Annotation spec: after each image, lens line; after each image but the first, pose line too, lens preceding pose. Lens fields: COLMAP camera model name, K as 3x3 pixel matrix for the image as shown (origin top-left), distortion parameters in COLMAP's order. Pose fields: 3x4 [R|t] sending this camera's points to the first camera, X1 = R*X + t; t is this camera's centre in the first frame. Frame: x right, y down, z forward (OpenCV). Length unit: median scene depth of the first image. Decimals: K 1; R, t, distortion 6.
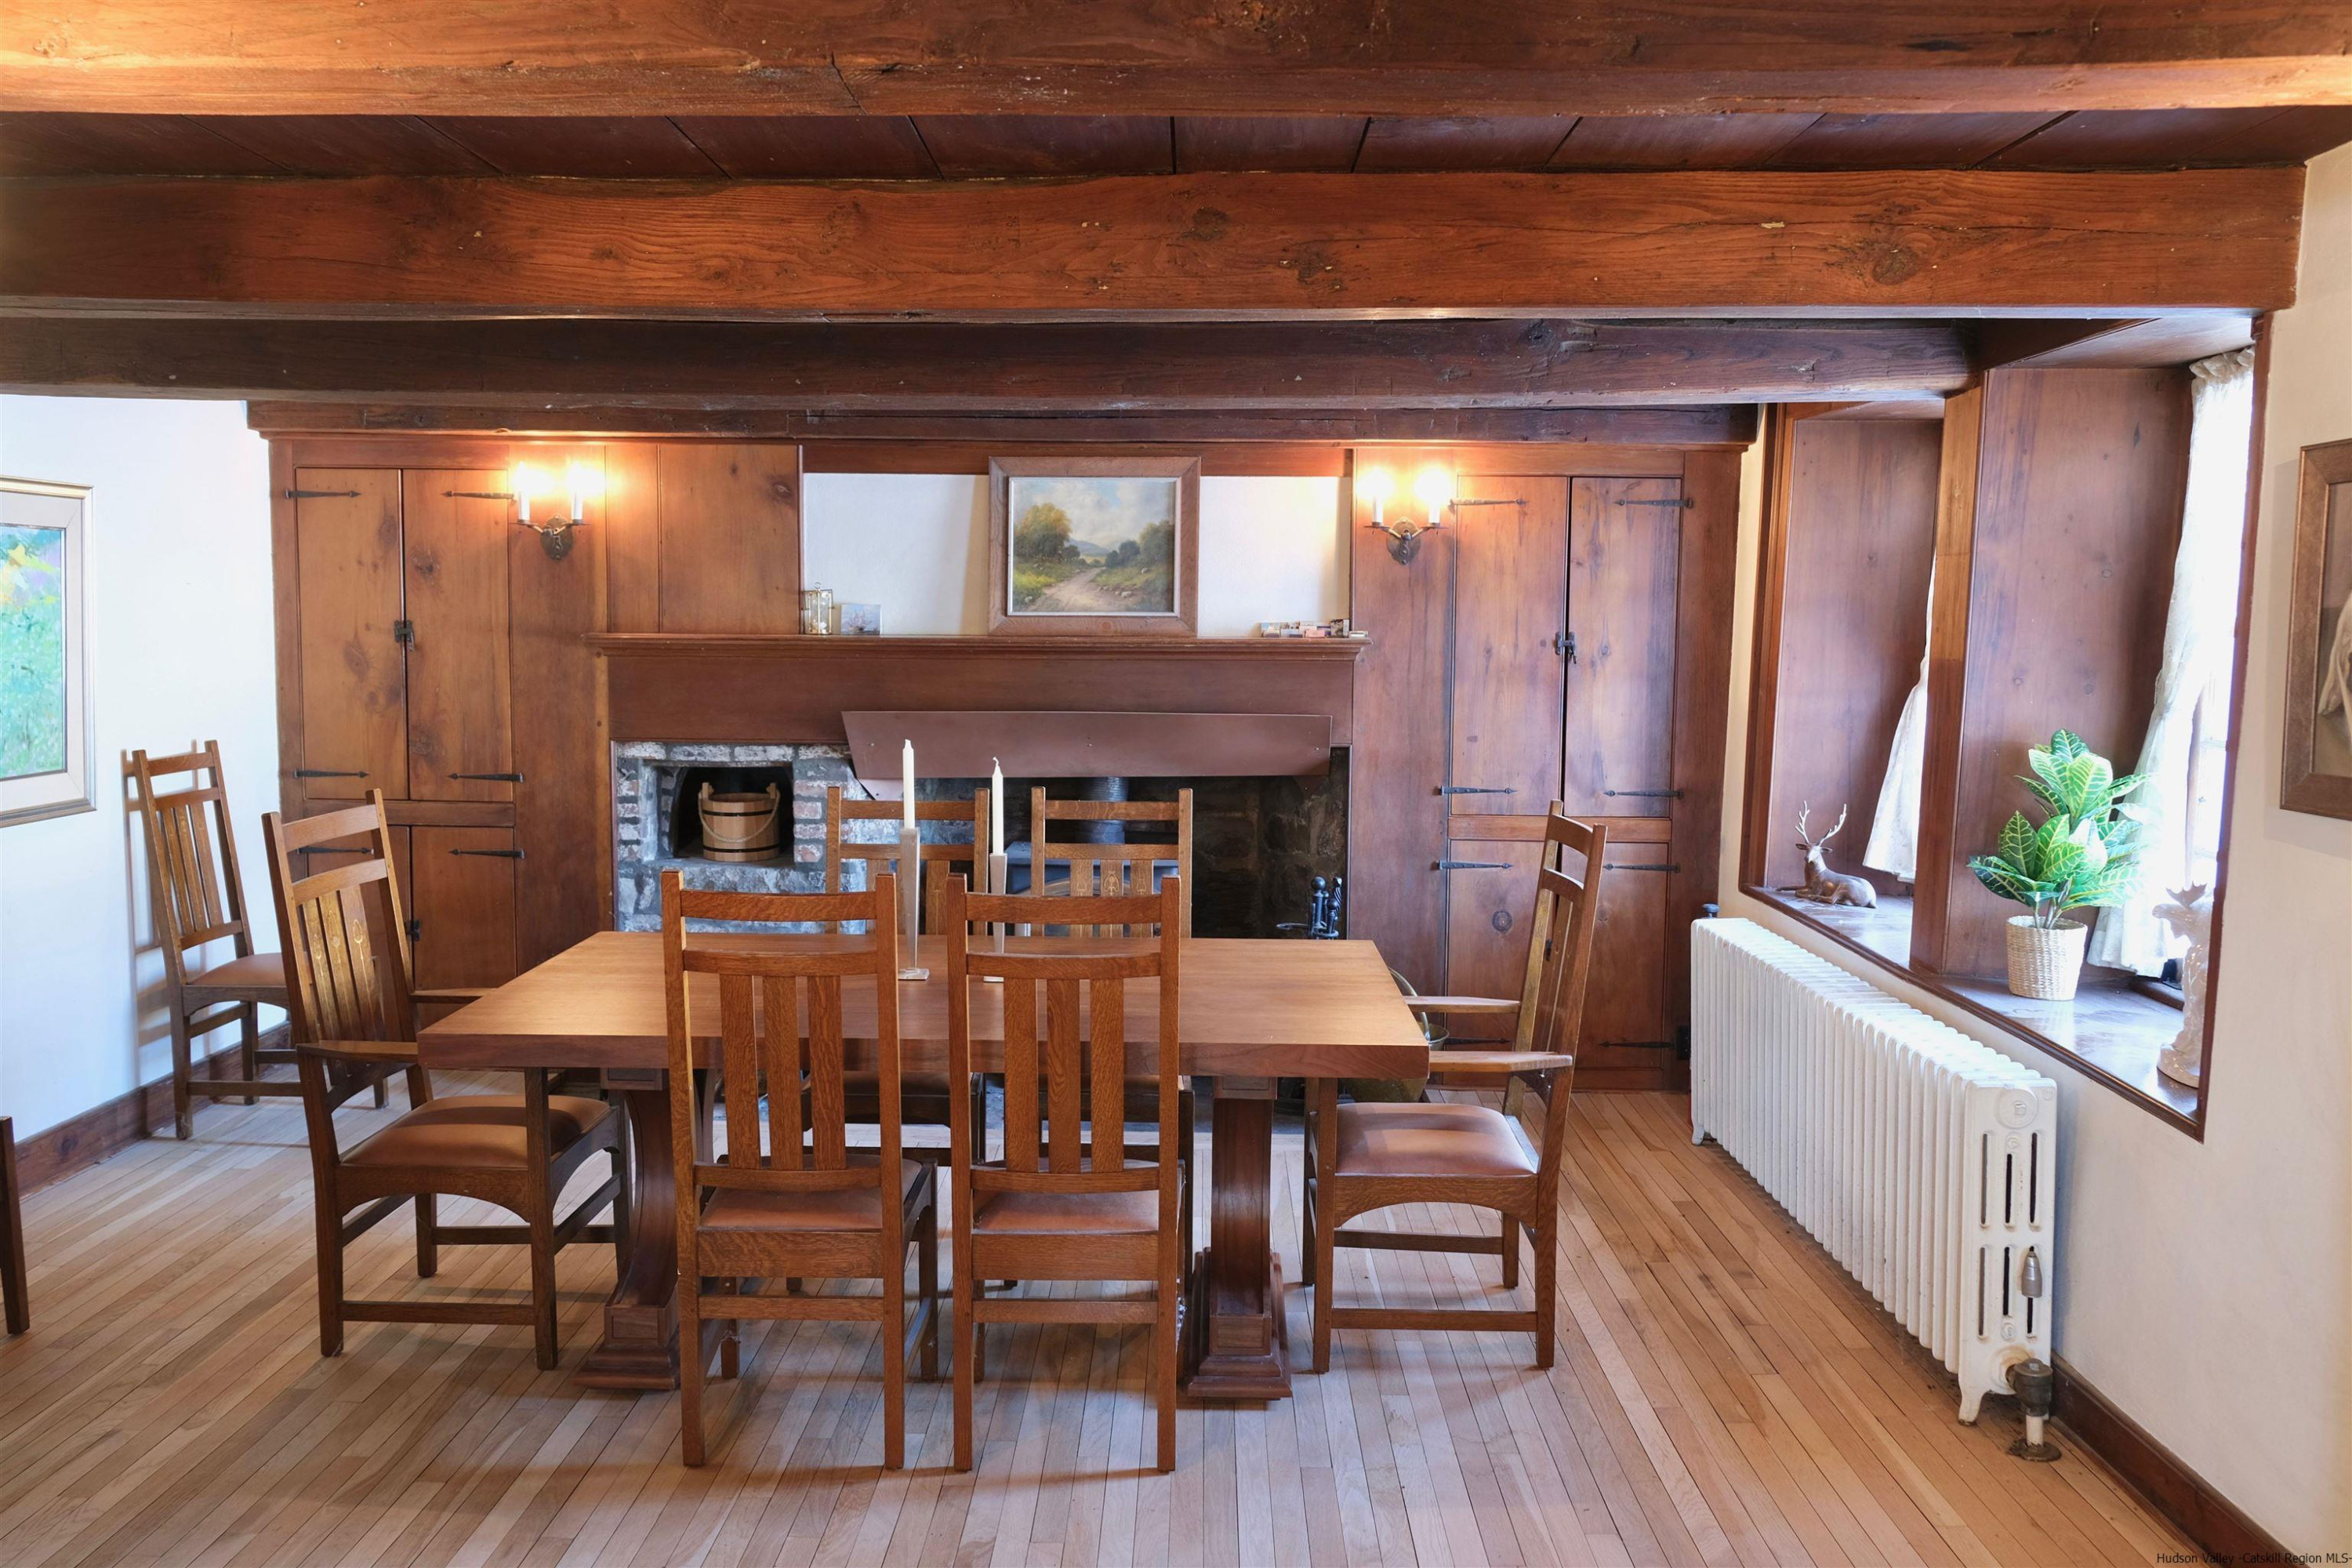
lens RADIAL K [[1938.5, 0, 1135.4], [0, 1938.5, 808.4], [0, 0, 1]] dist [-0.036223, 0.053210]
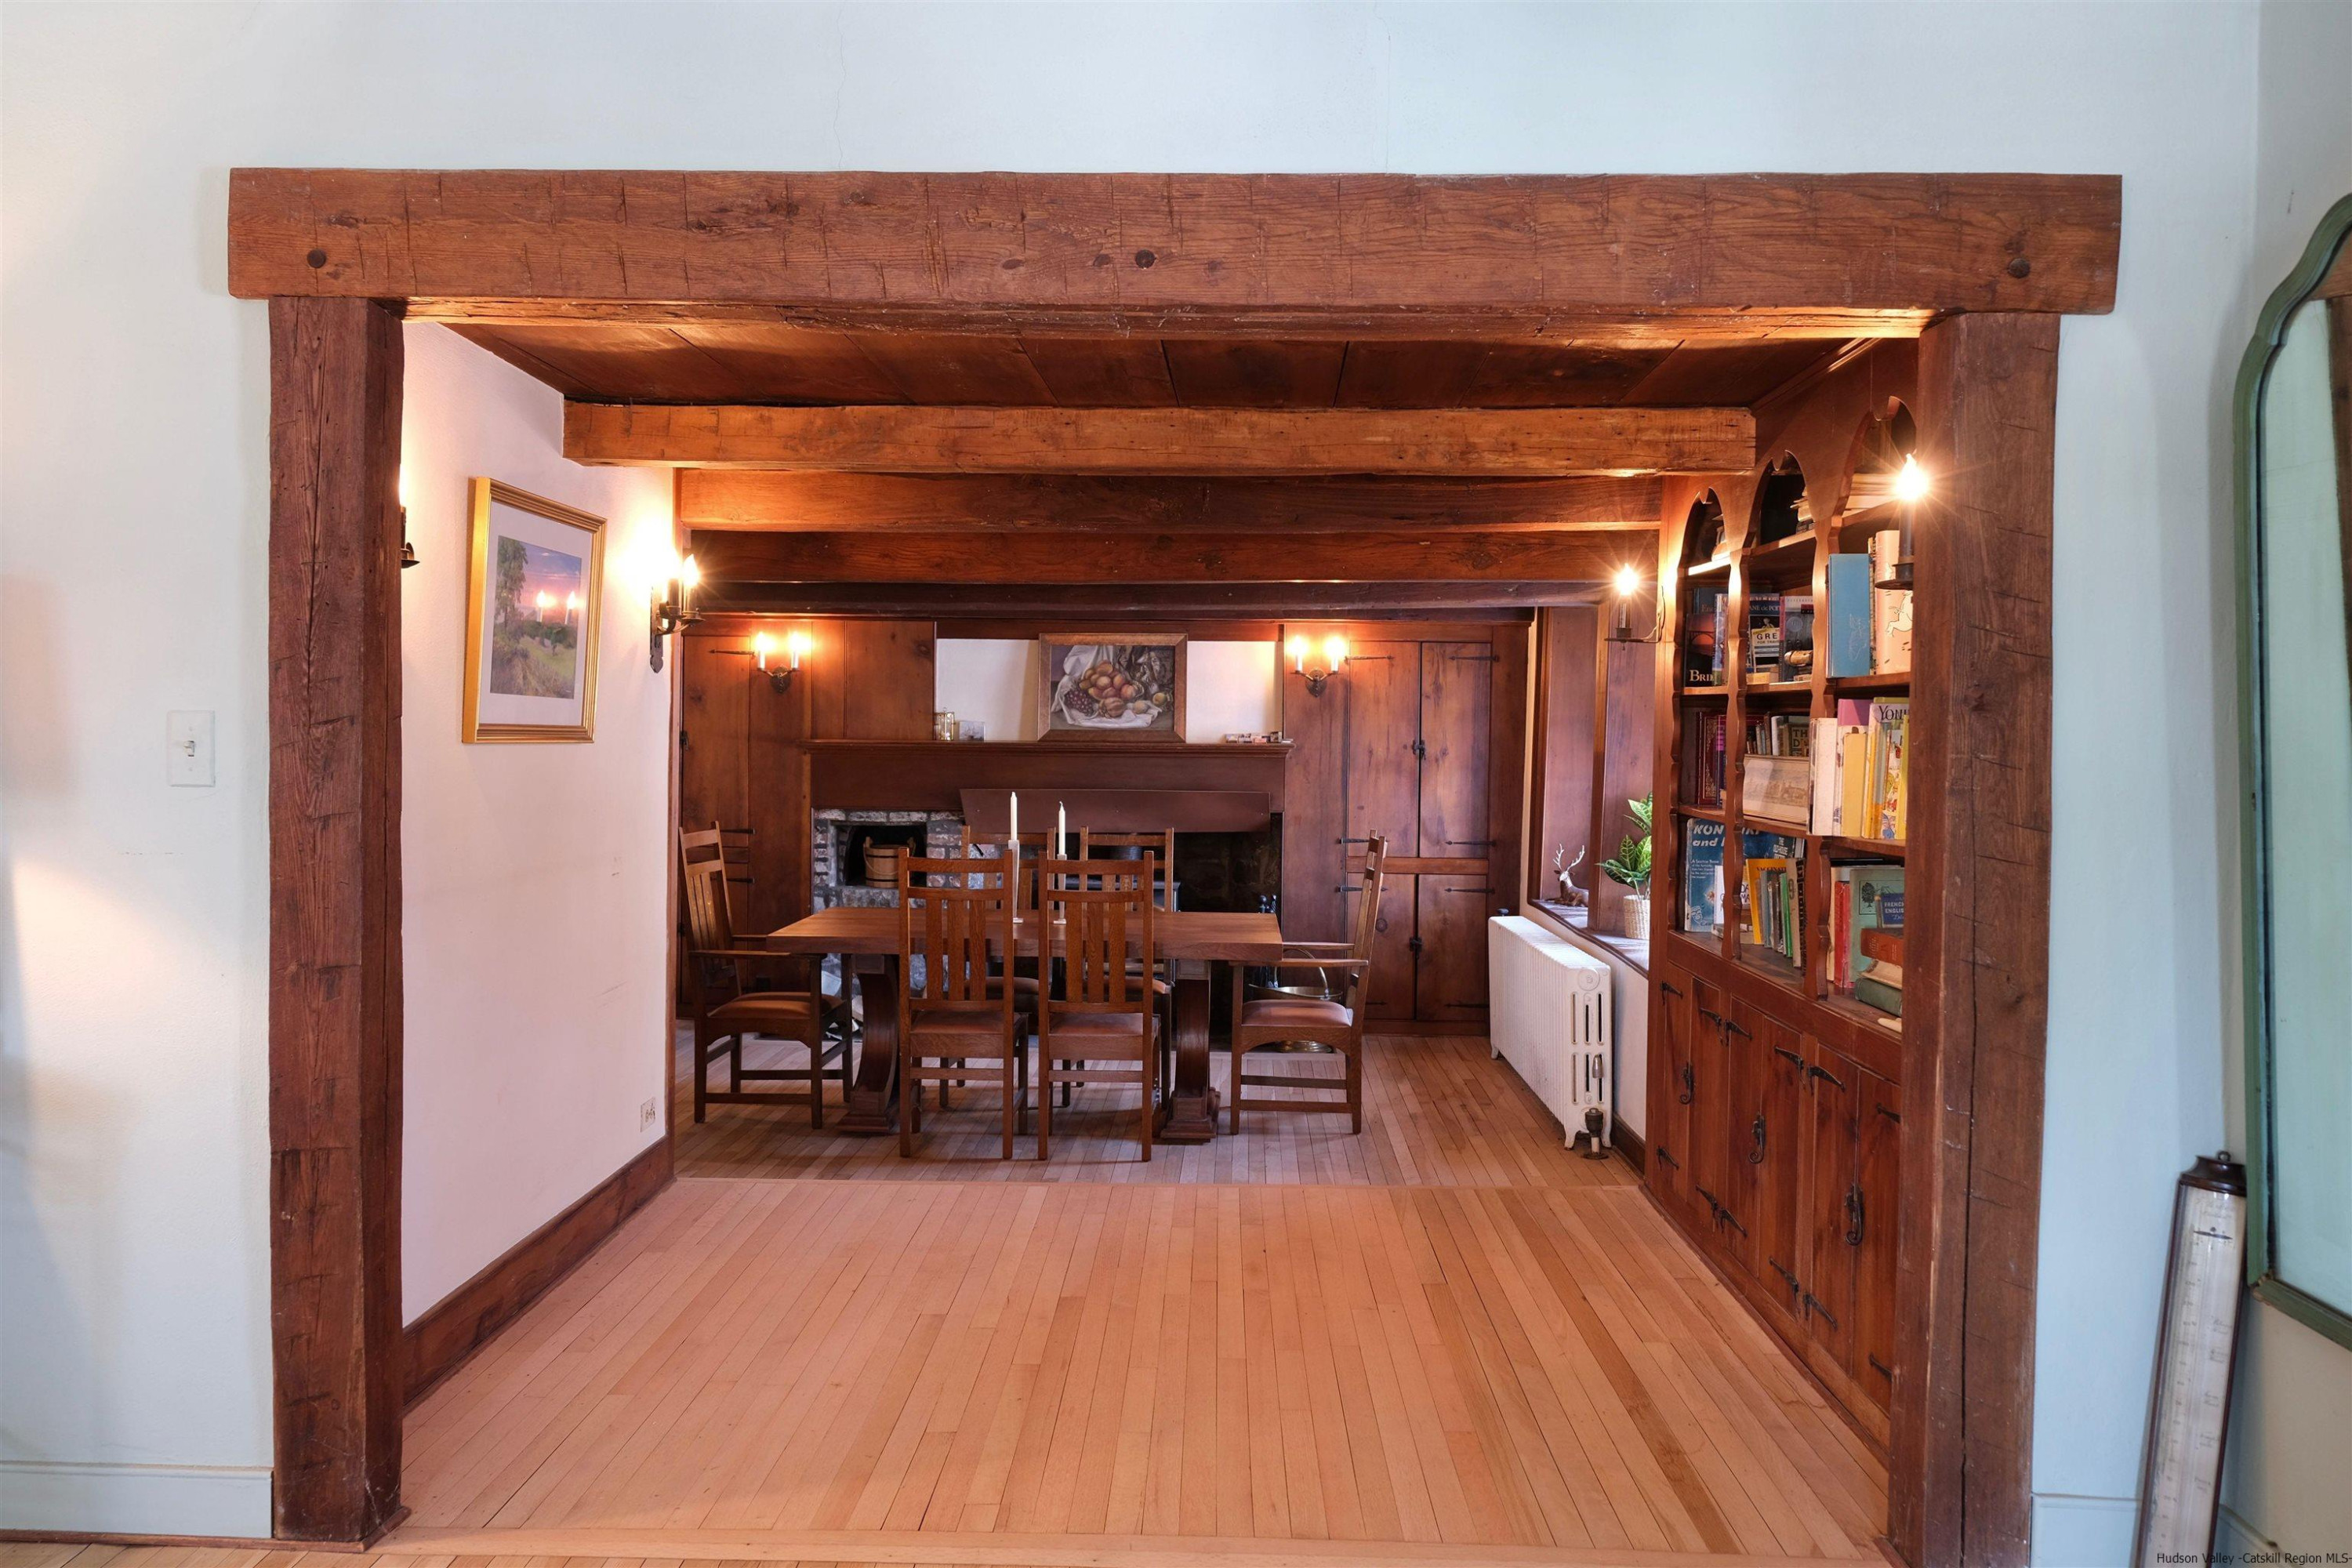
lens RADIAL K [[1964.5, 0, 1123.8], [0, 1964.5, 817.9], [0, 0, 1]] dist [-0.033643, 0.001837]
pose [[0.999524, 0.003487, -0.030643, 0.031580], [-0.005328, 0.998172, -0.060206, 0.070092], [0.030377, 0.060340, 0.997716, -0.600584]]
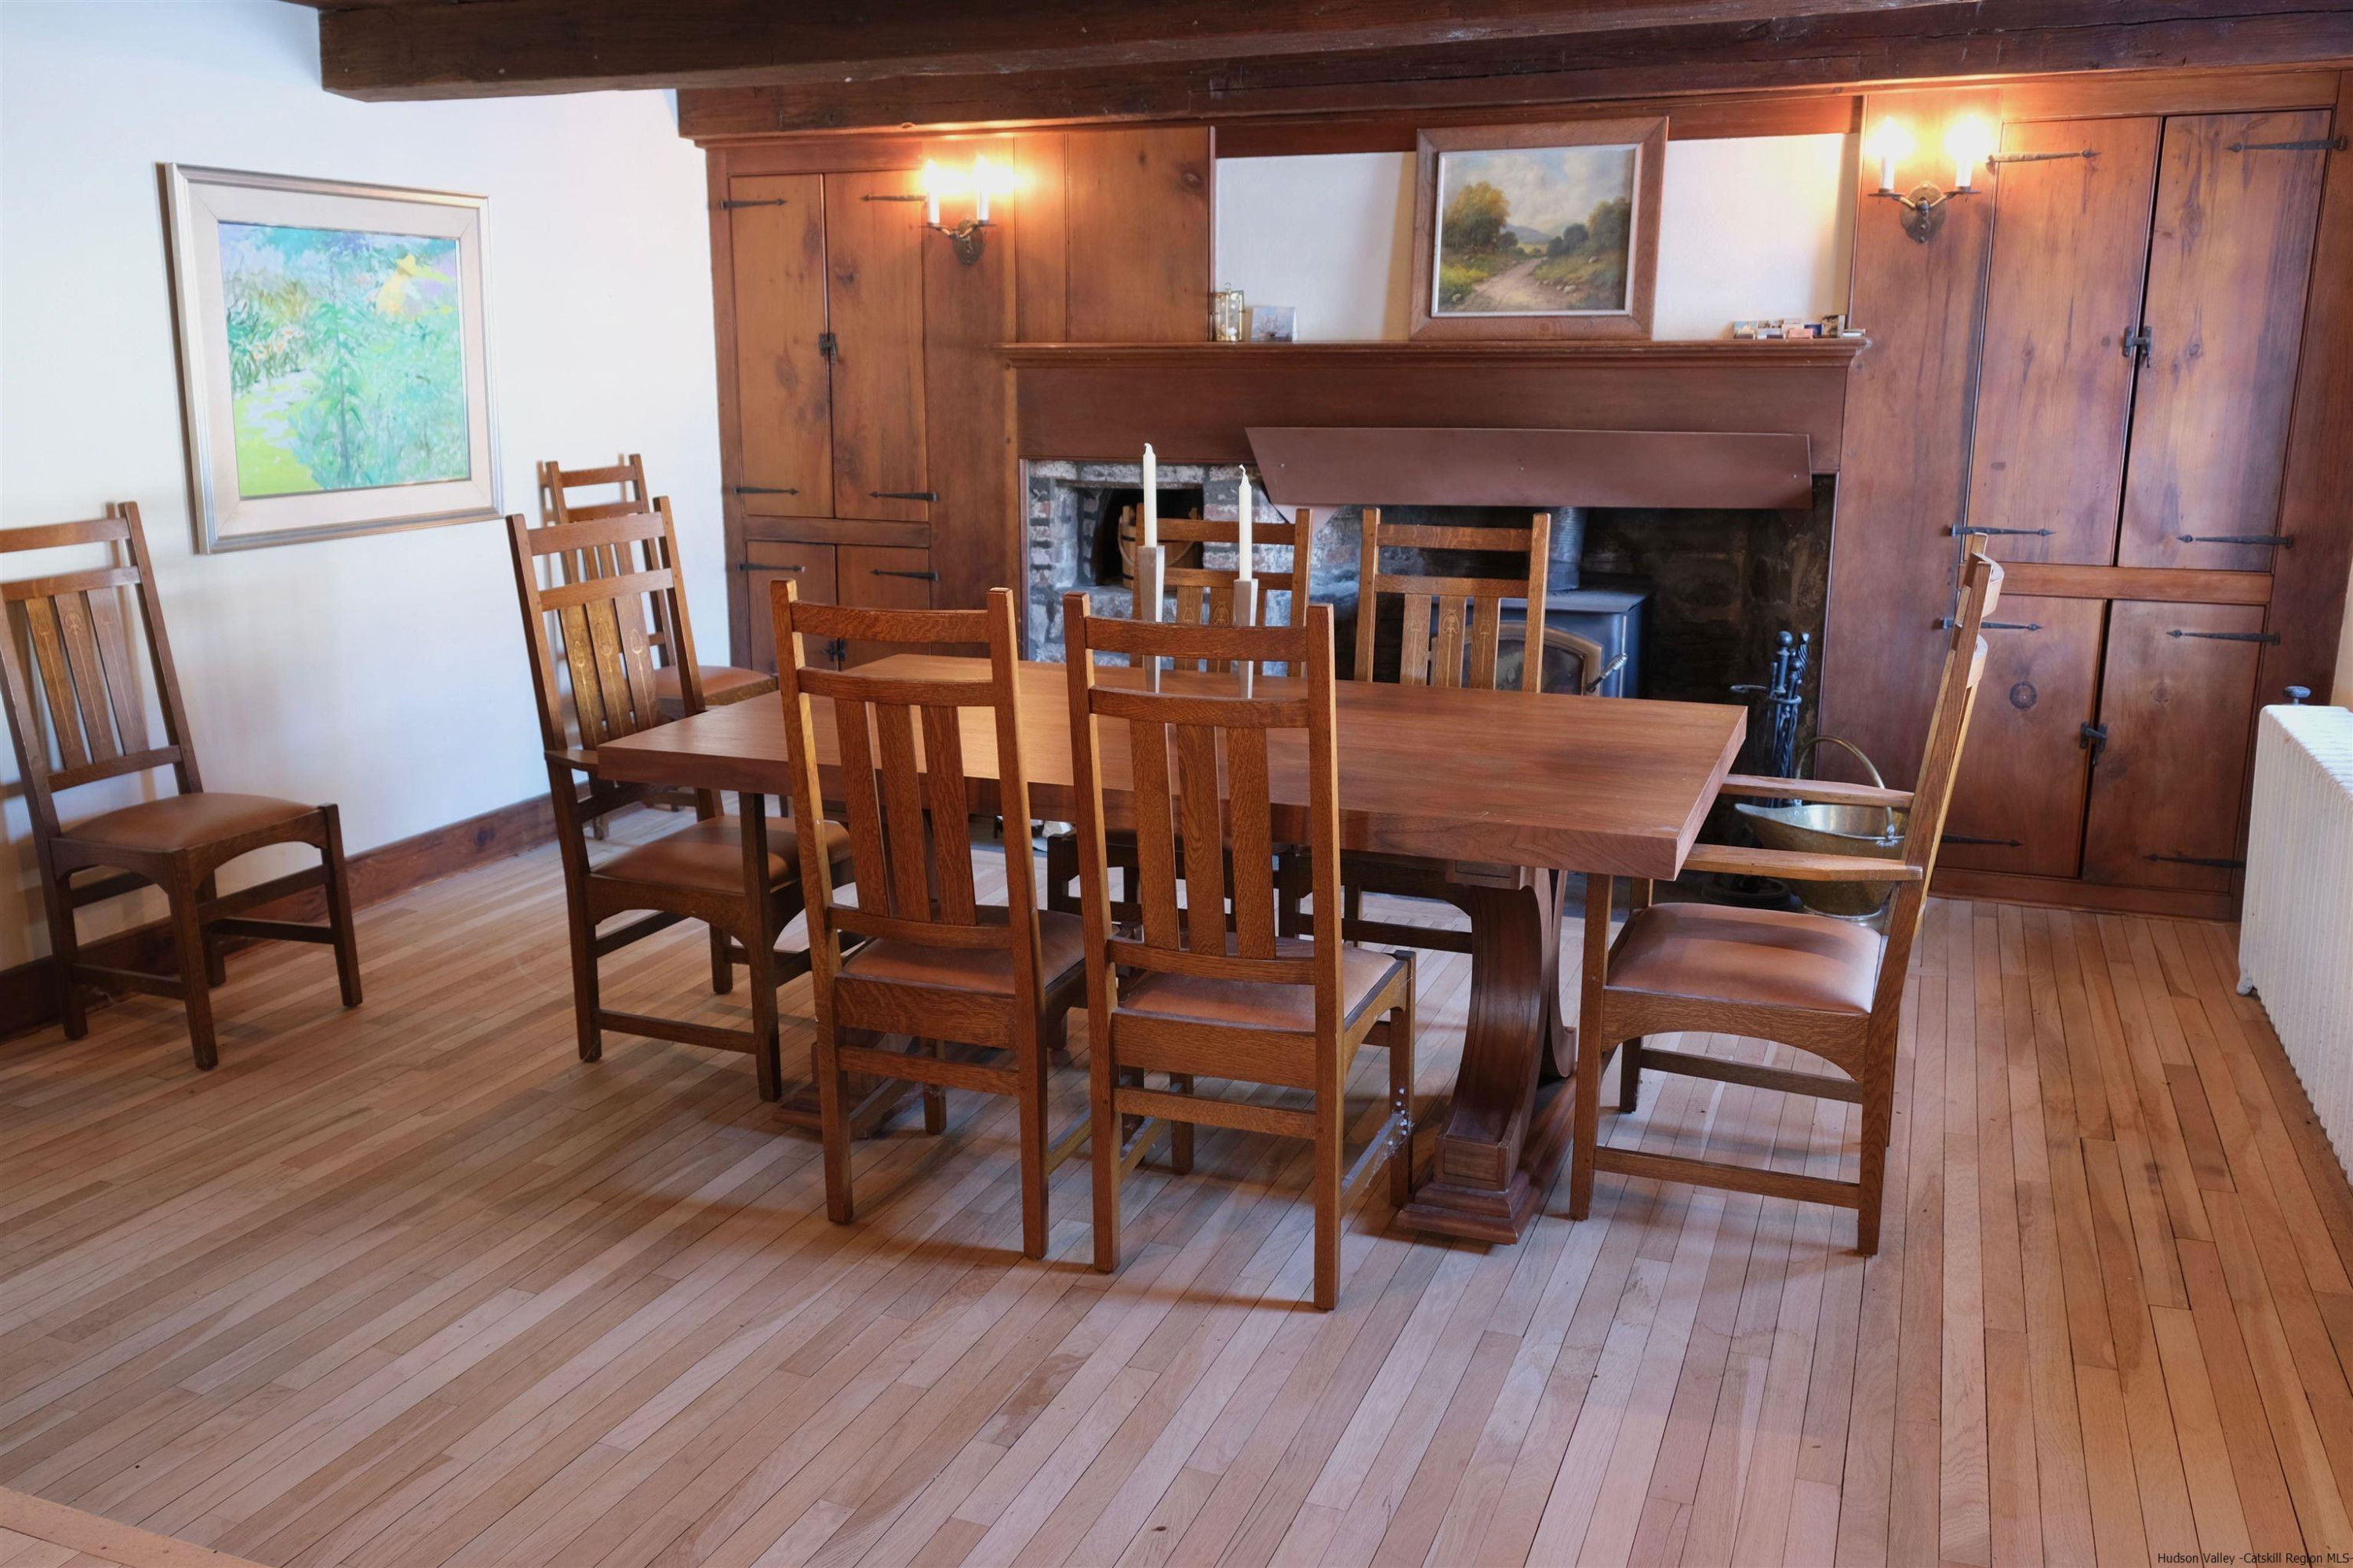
lens RADIAL K [[1939.3, 0, 1135.9], [0, 1939.3, 808.4], [0, 0, 1]] dist [-0.036223, 0.053210]
pose [[0.933481, 0.071028, -0.351522, 0.133606], [-0.025494, 0.990854, 0.132511, 0.007856], [0.357719, -0.114734, 0.926754, 0.122336]]
